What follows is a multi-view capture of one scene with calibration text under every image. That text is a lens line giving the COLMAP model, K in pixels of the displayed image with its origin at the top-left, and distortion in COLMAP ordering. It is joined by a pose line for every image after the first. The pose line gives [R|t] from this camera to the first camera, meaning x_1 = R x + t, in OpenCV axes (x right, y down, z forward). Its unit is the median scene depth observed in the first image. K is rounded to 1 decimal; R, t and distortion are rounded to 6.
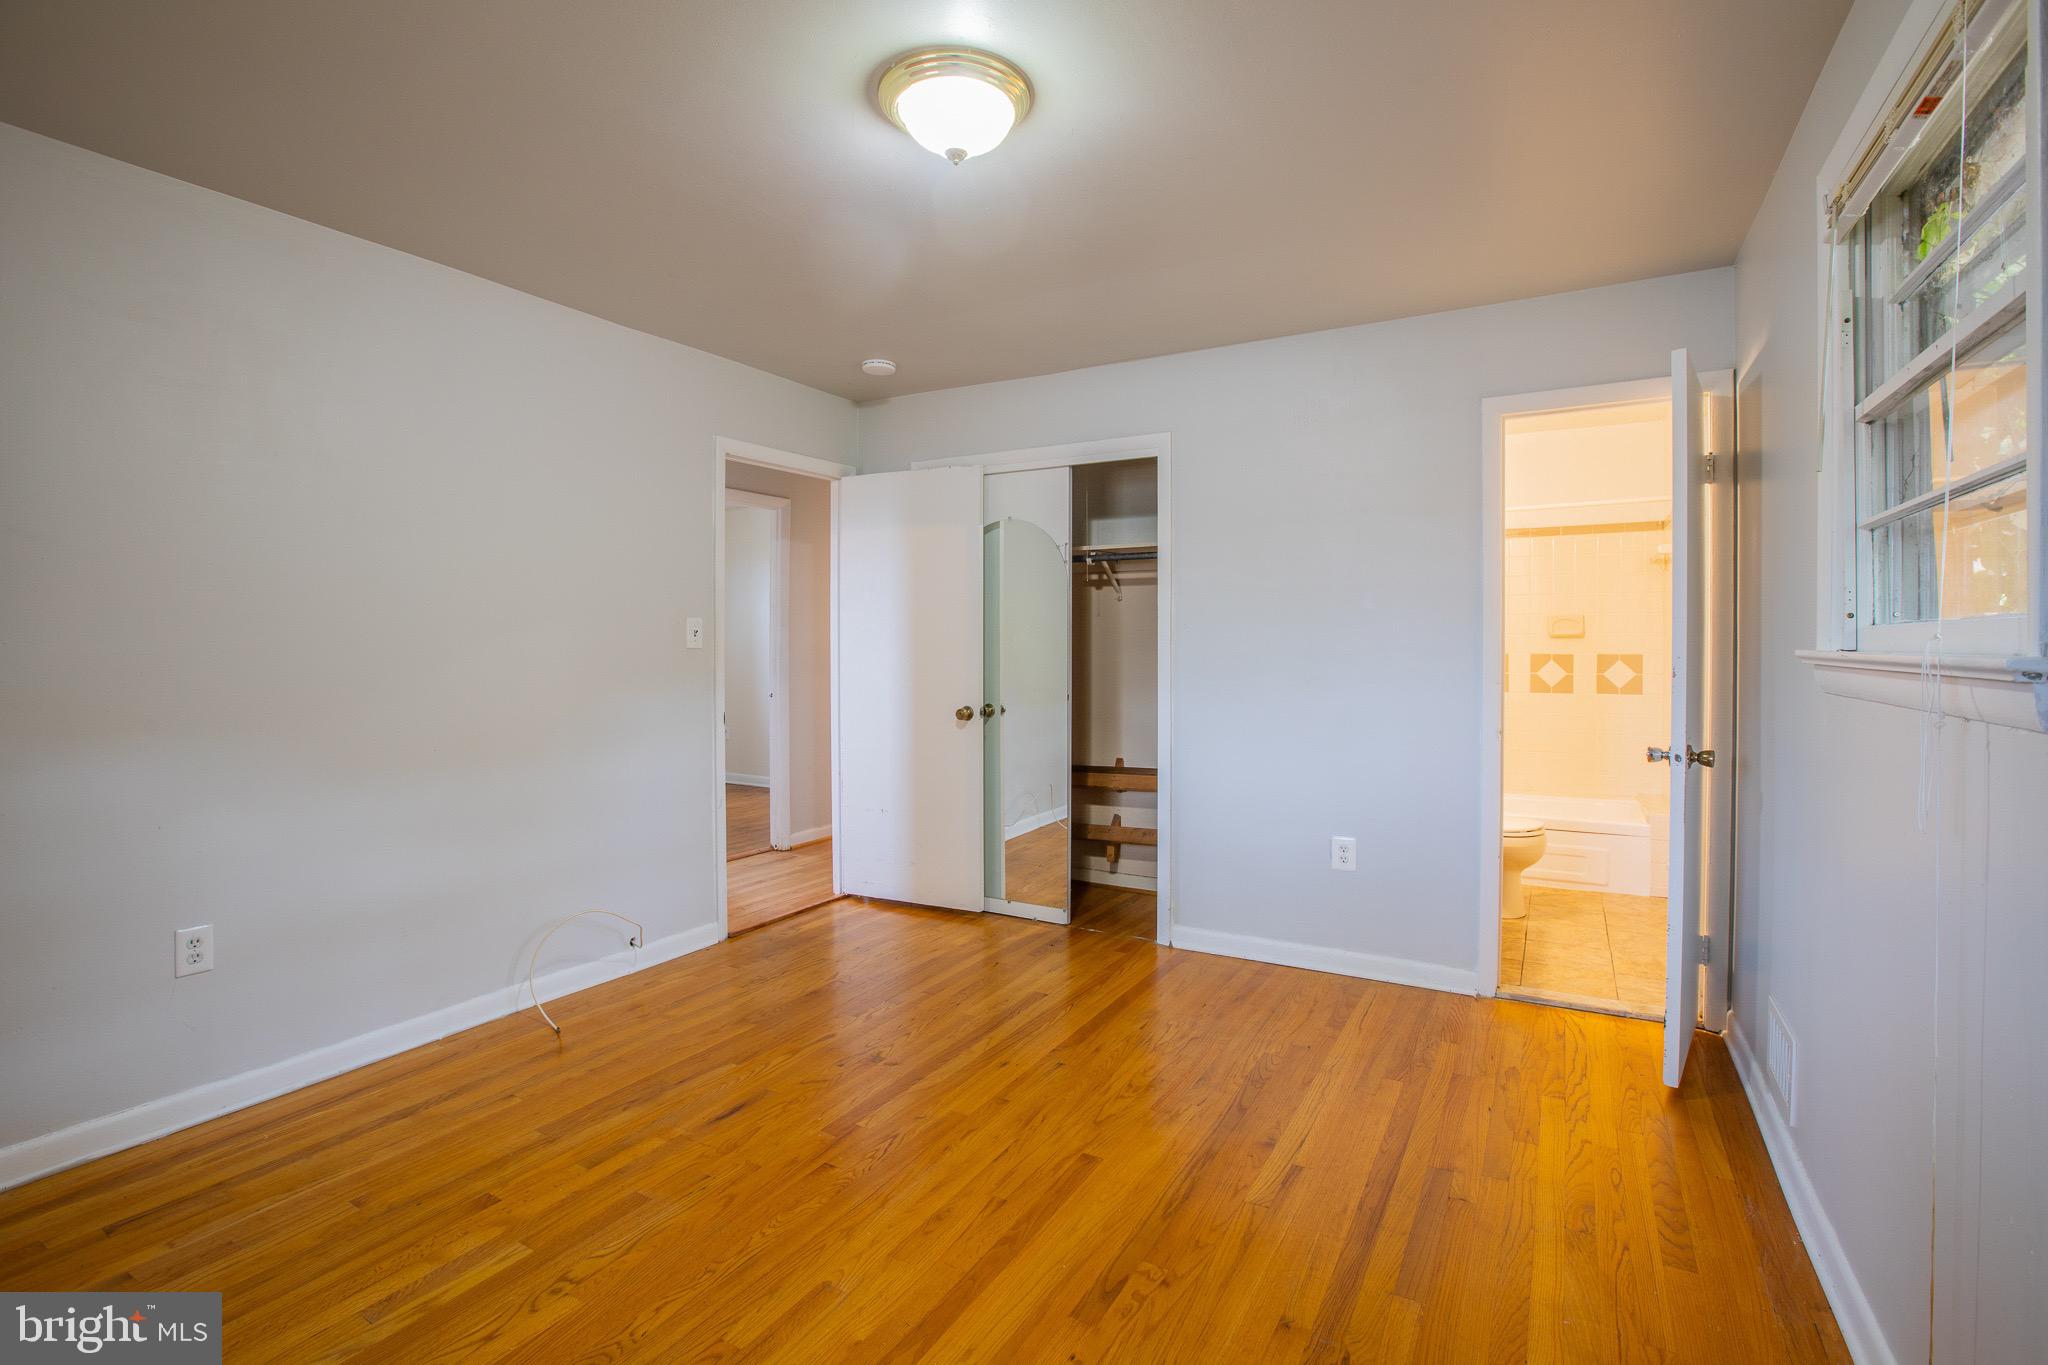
lens RADIAL K [[930.3, 0, 1017.5], [0, 930.3, 669.9], [0, 0, 1]] dist [-0.047838, 0.016048]
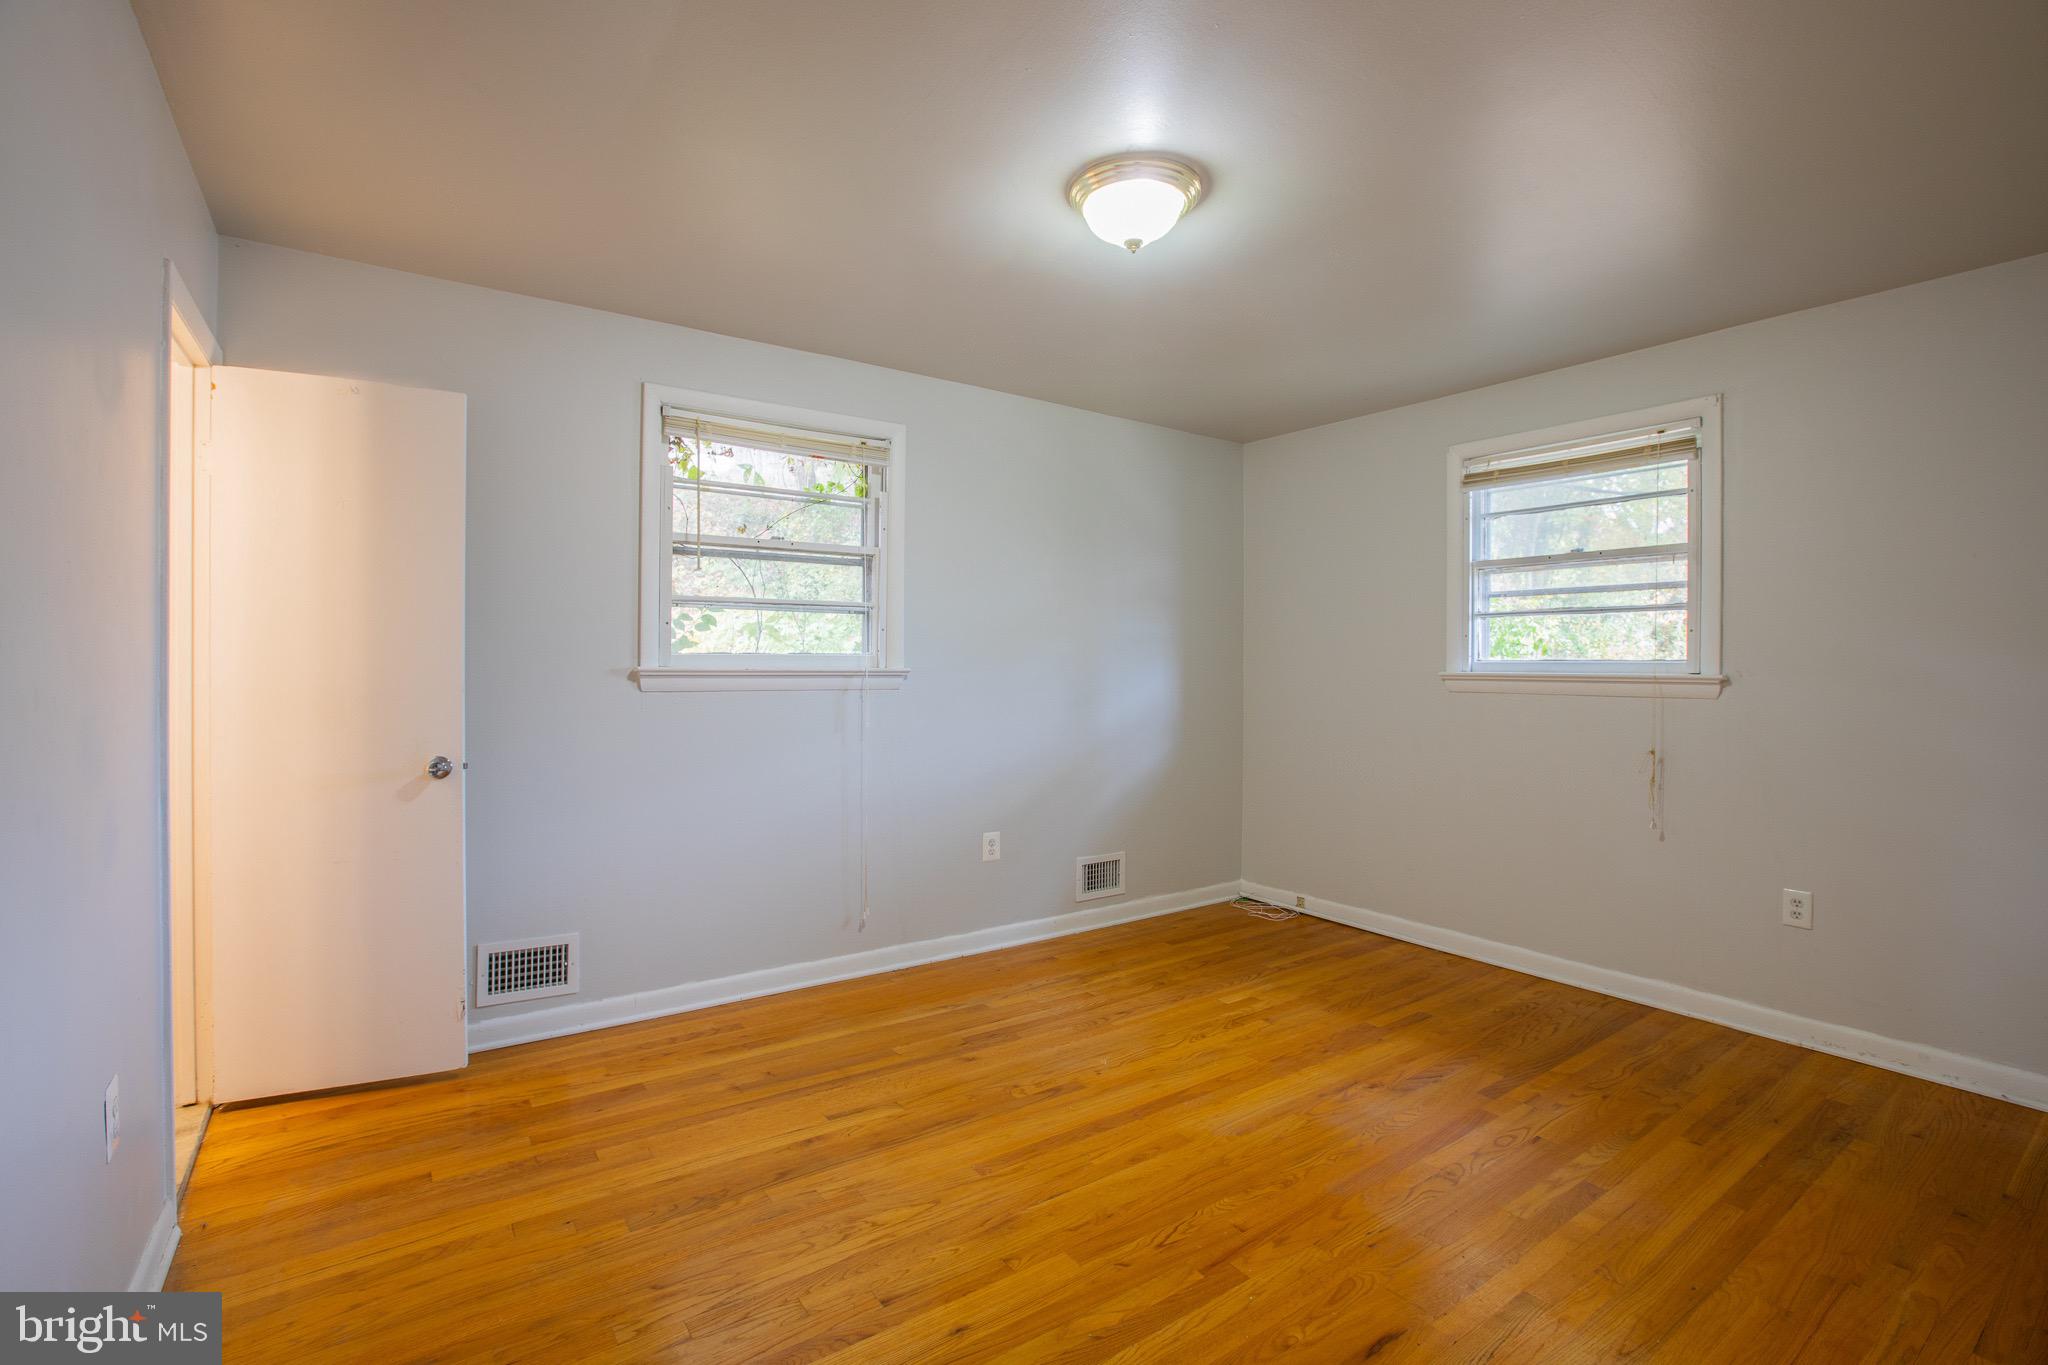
lens RADIAL K [[930.3, 0, 1017.5], [0, 930.3, 669.9], [0, 0, 1]] dist [-0.047838, 0.016048]
pose [[-0.910853, -0.006960, 0.412672, -0.386198], [0.005550, 0.999561, 0.029107, -0.055054], [-0.412693, 0.028802, -0.910415, 1.950731]]
